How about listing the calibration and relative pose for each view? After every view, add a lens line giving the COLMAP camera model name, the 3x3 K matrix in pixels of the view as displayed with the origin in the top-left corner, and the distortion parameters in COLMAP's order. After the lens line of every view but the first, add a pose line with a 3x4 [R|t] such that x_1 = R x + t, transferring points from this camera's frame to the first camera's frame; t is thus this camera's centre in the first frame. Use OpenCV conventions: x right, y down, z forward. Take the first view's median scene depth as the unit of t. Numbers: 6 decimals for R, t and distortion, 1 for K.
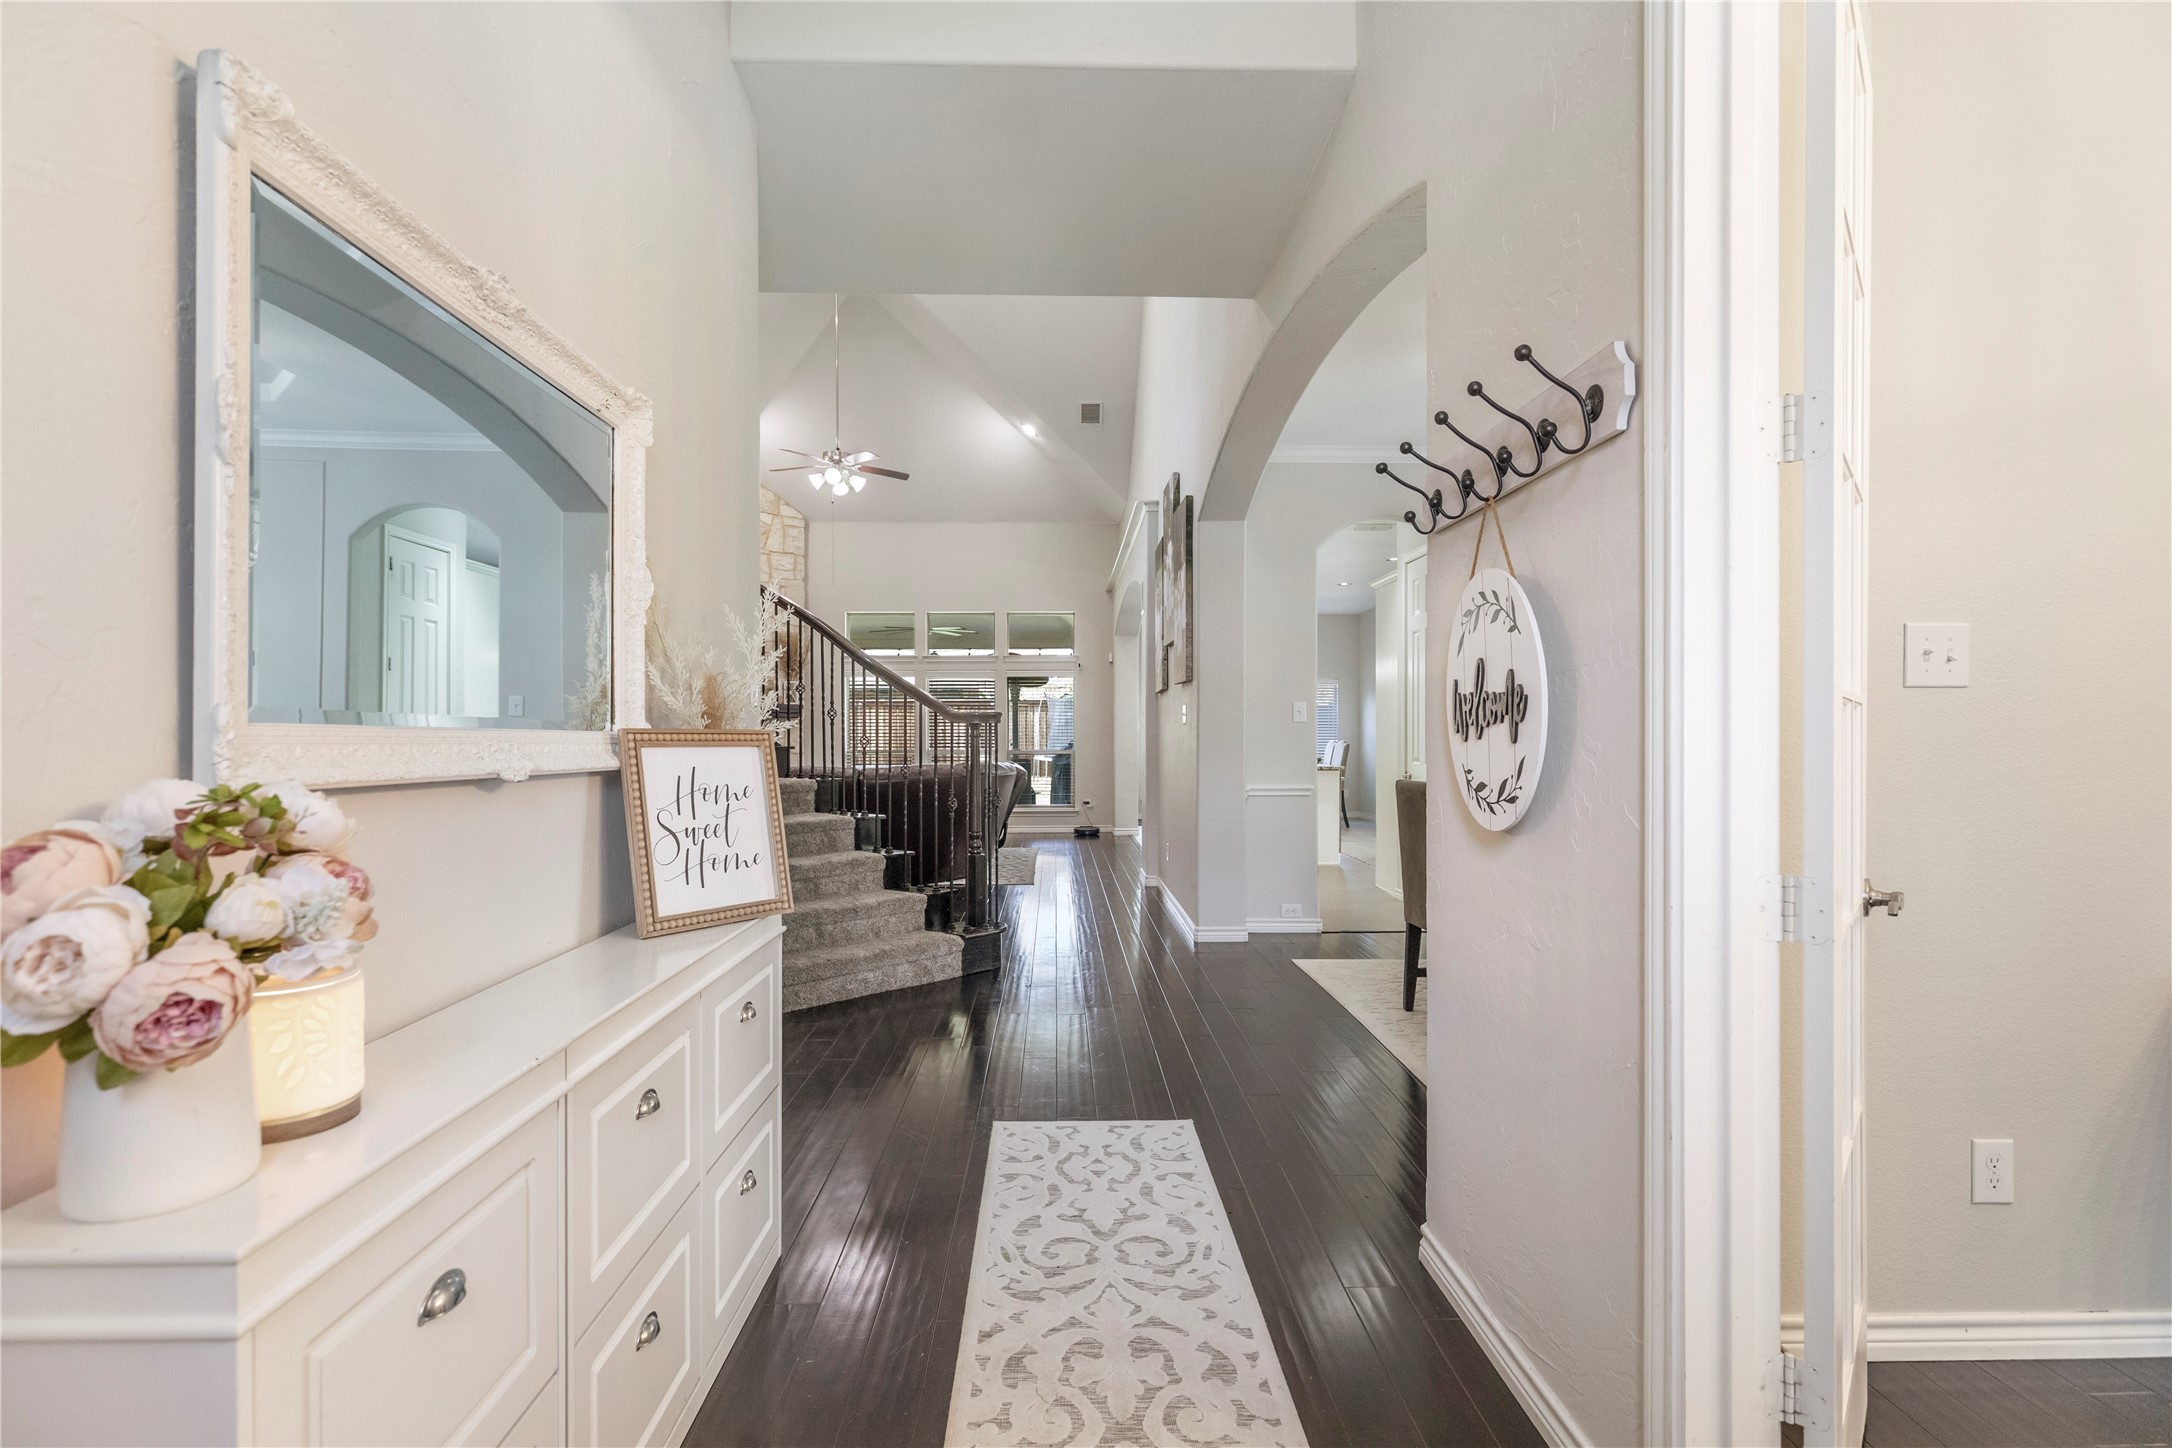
lens RADIAL K [[1021.3, 0, 1088.8], [0, 1021.3, 728.0], [0, 0, 1]] dist [0.000008, -0.001294]
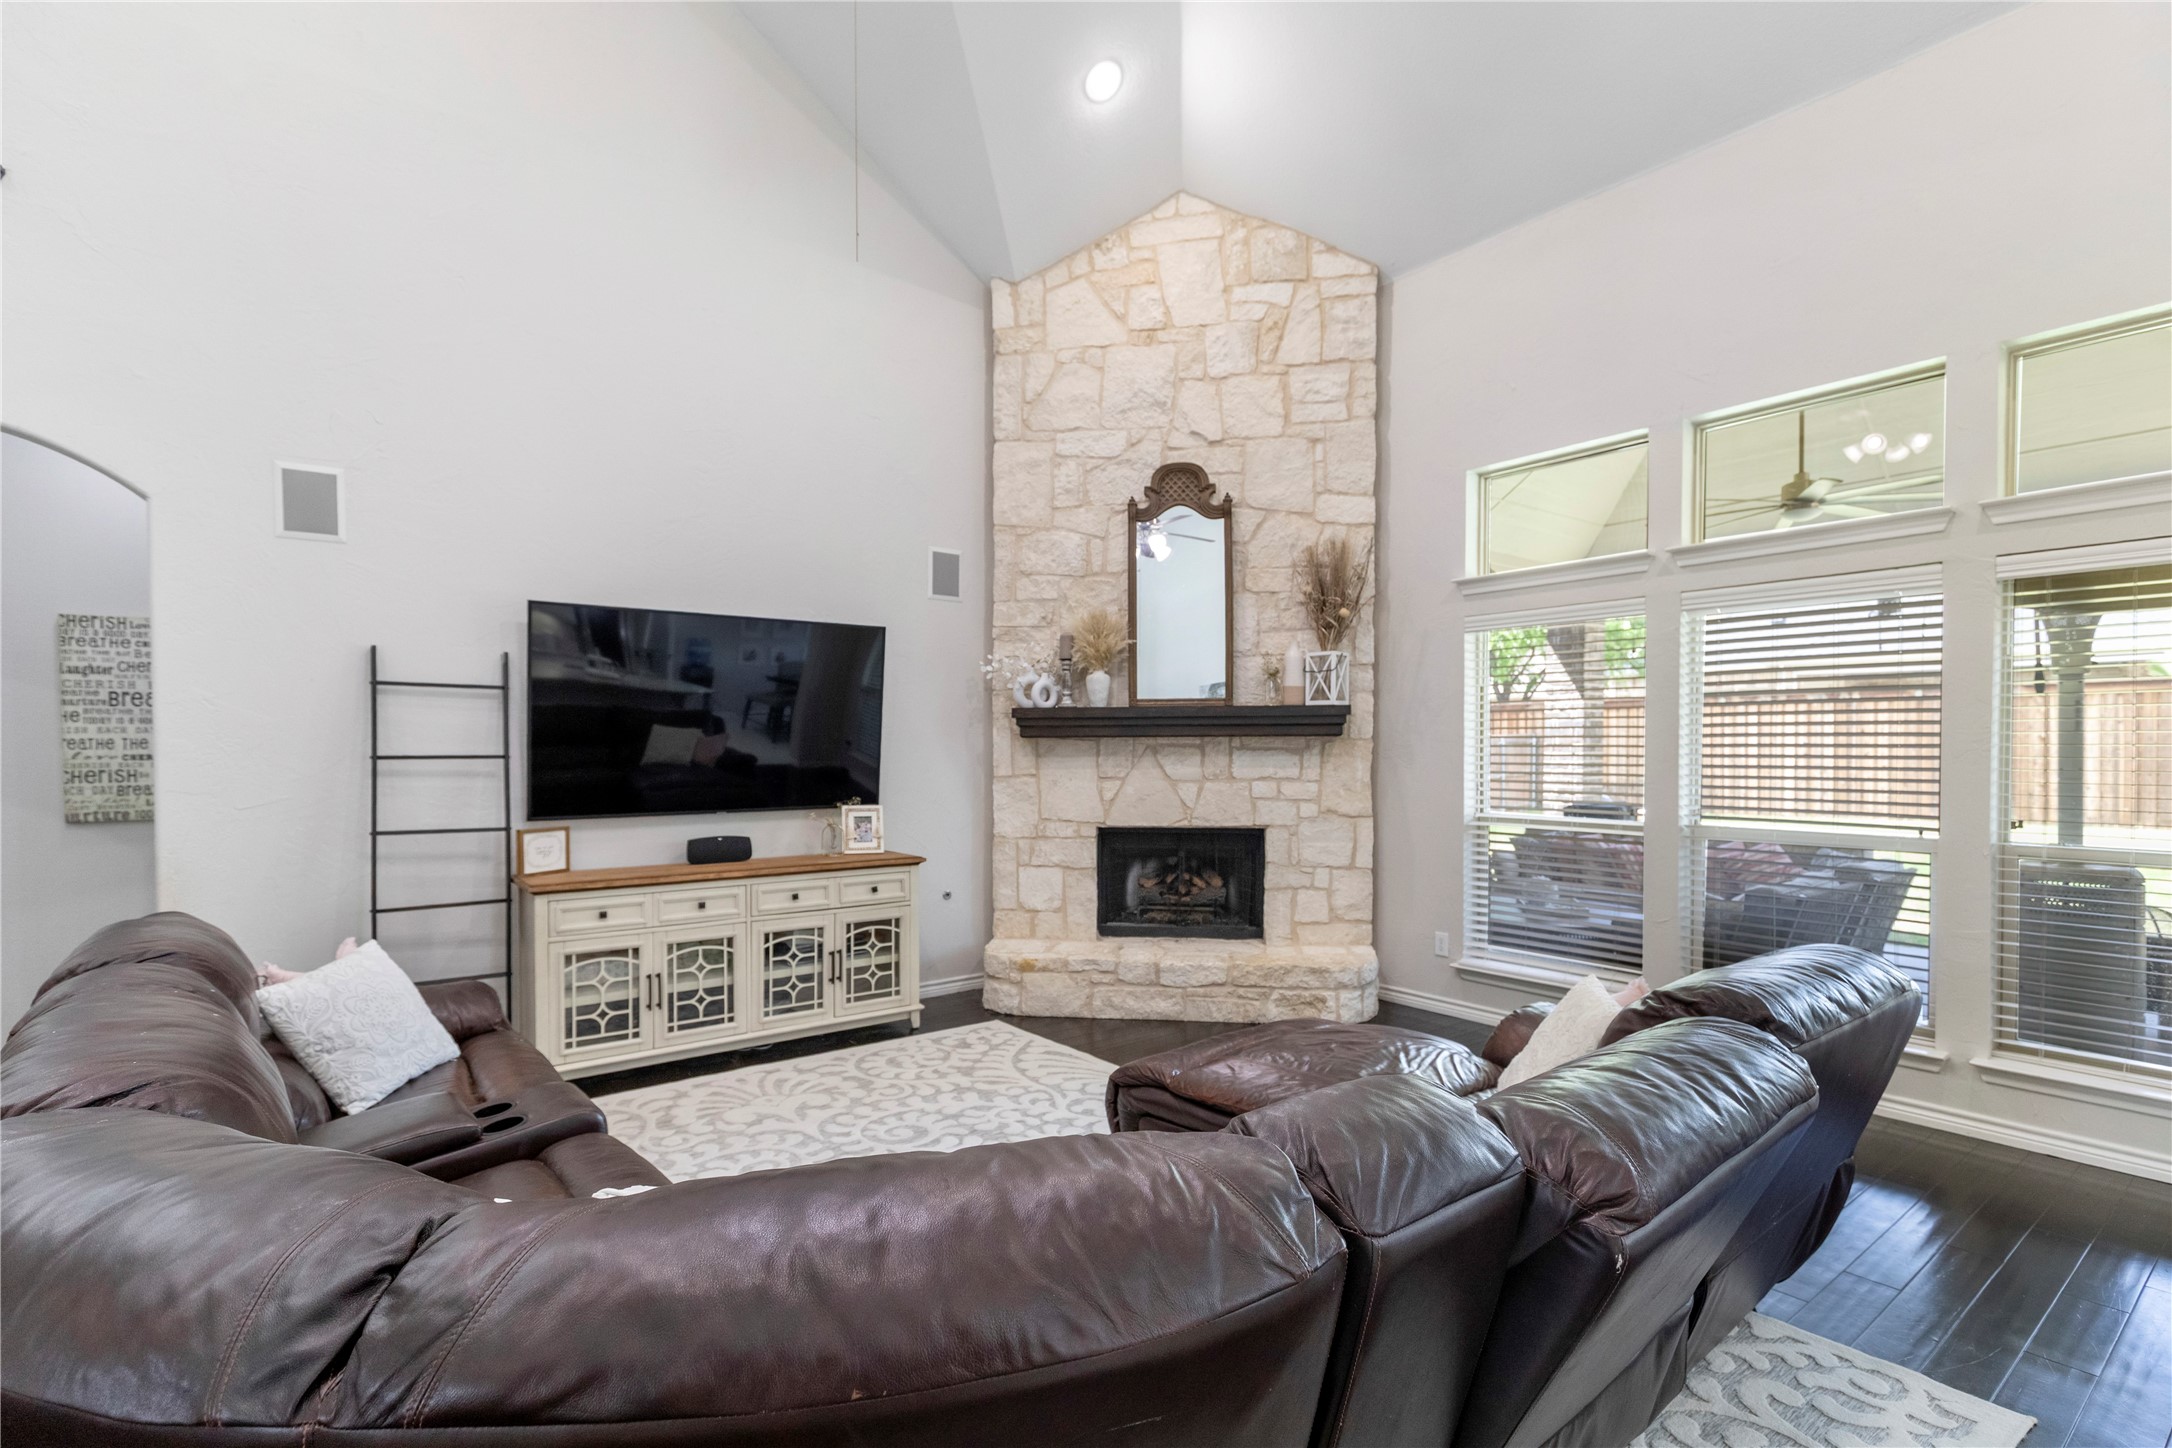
lens RADIAL K [[1021.3, 0, 1048.0], [0, 1021.3, 763.6], [0, 0, 1]] dist [0.000008, -0.001294]
pose [[0.575498, 0.009932, -0.817743, -0.003786], [0.008289, 0.999804, 0.017977, -0.006875], [0.817761, -0.017124, 0.575303, 0.642343]]
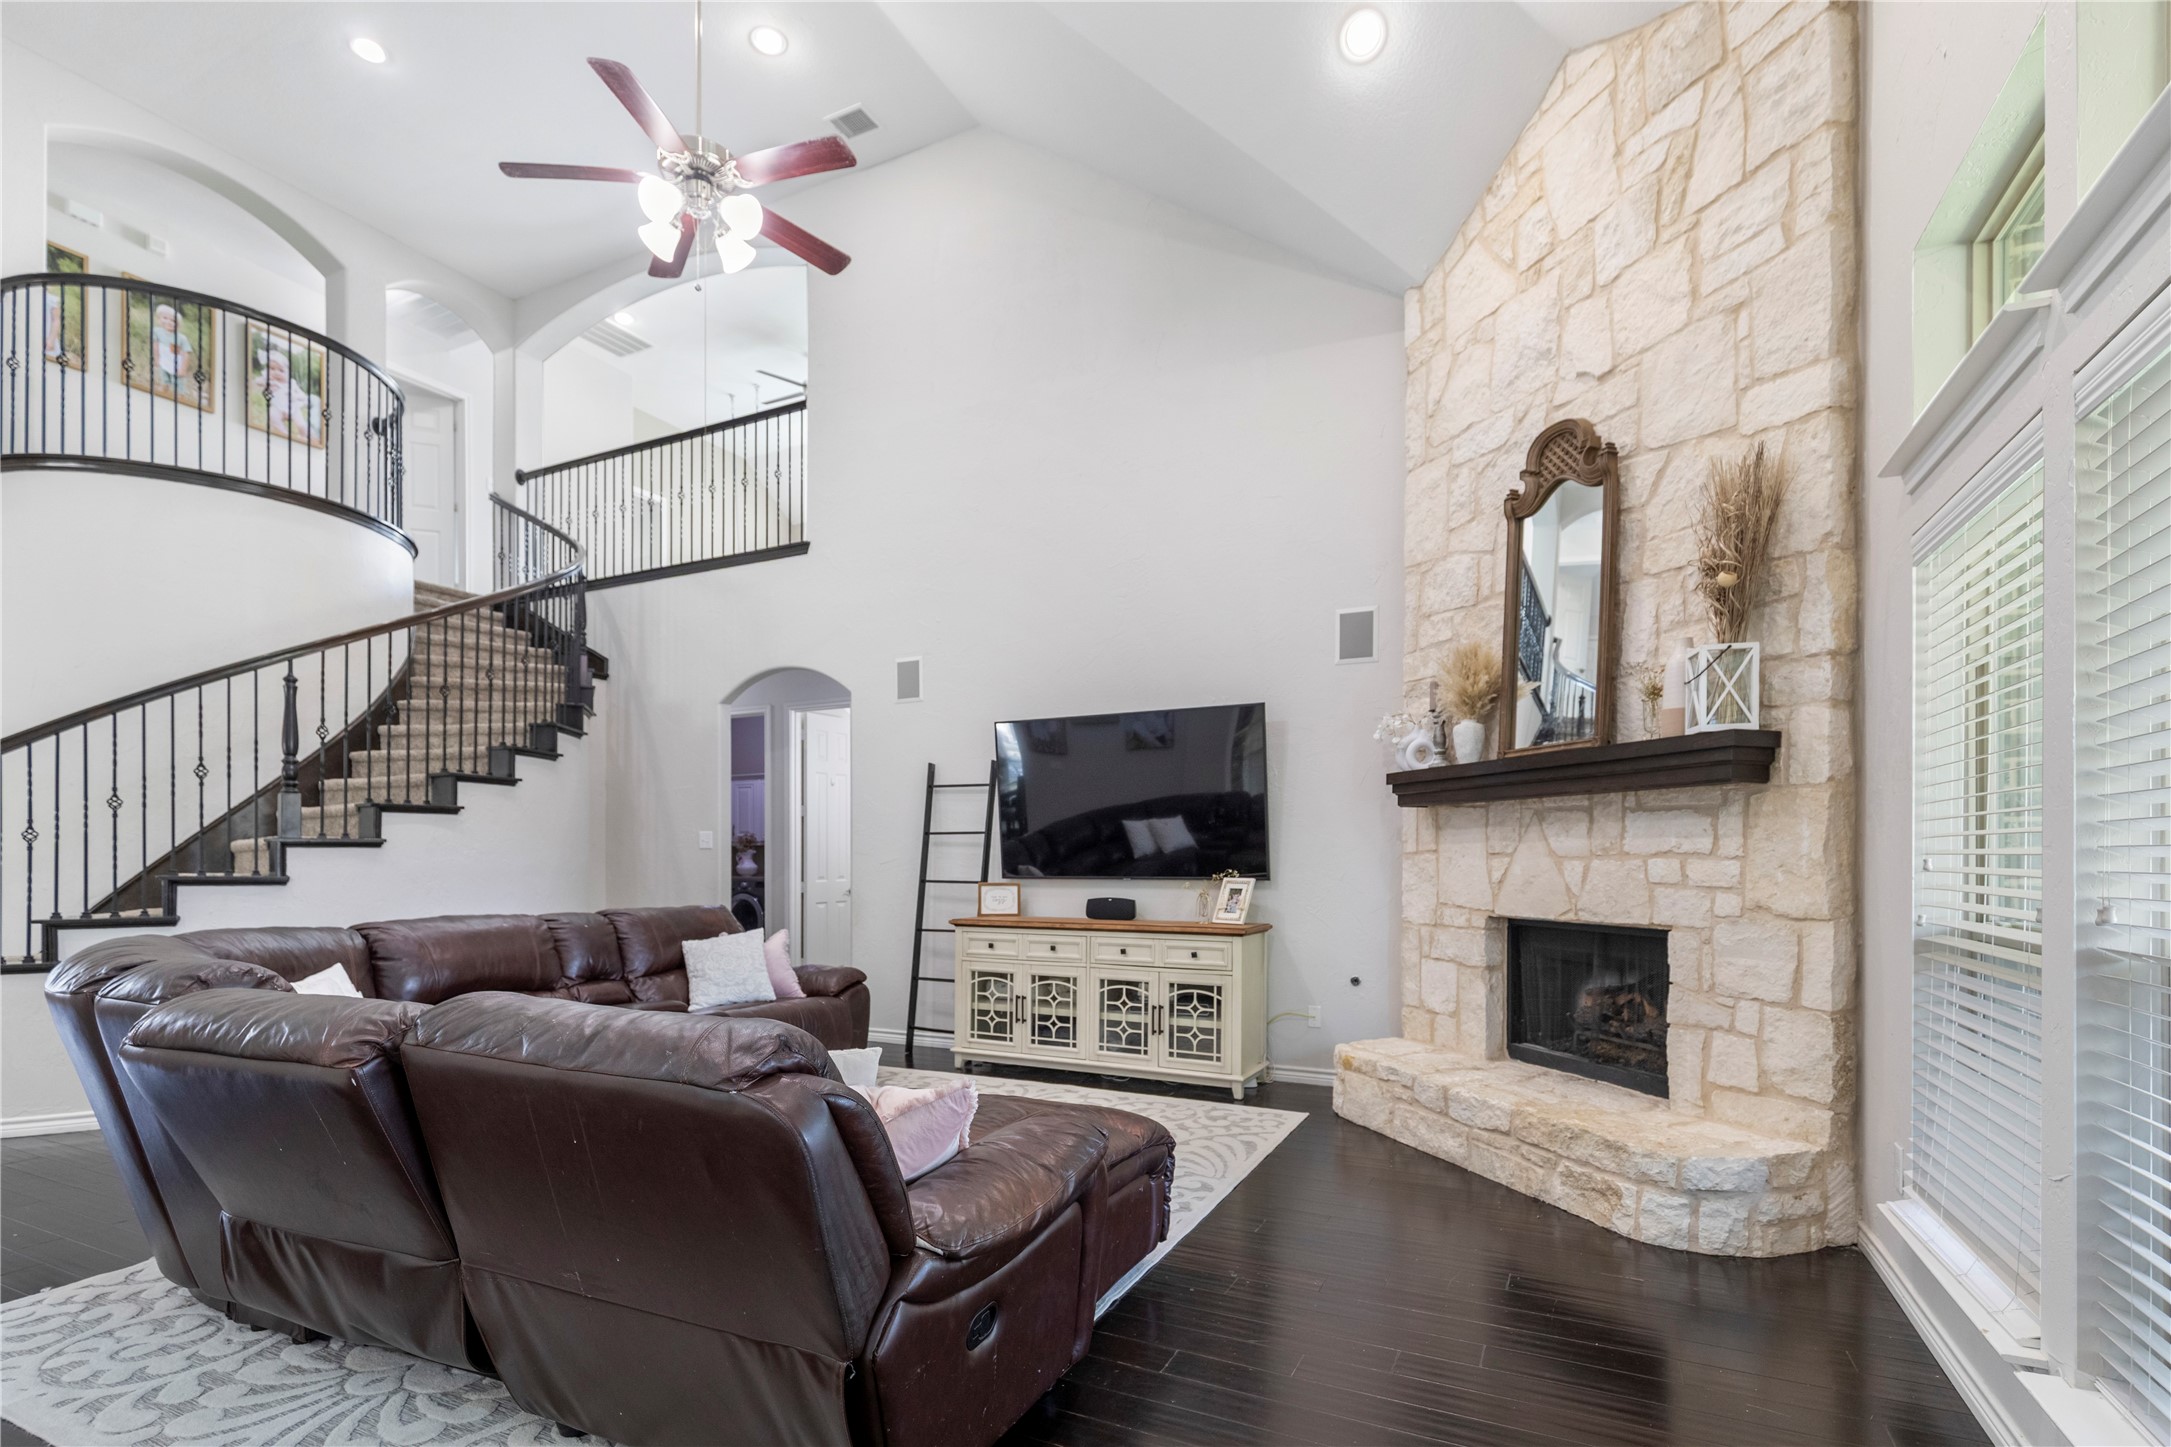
lens RADIAL K [[1020.8, 0, 1067.6], [0, 1020.8, 850.7], [0, 0, 1]] dist [0.000008, -0.001294]
pose [[-0.478746, -0.008159, -0.877916, 0.024790], [0.003133, 0.999935, -0.011002, 0.010189], [0.877948, -0.008018, -0.478689, 0.964675]]
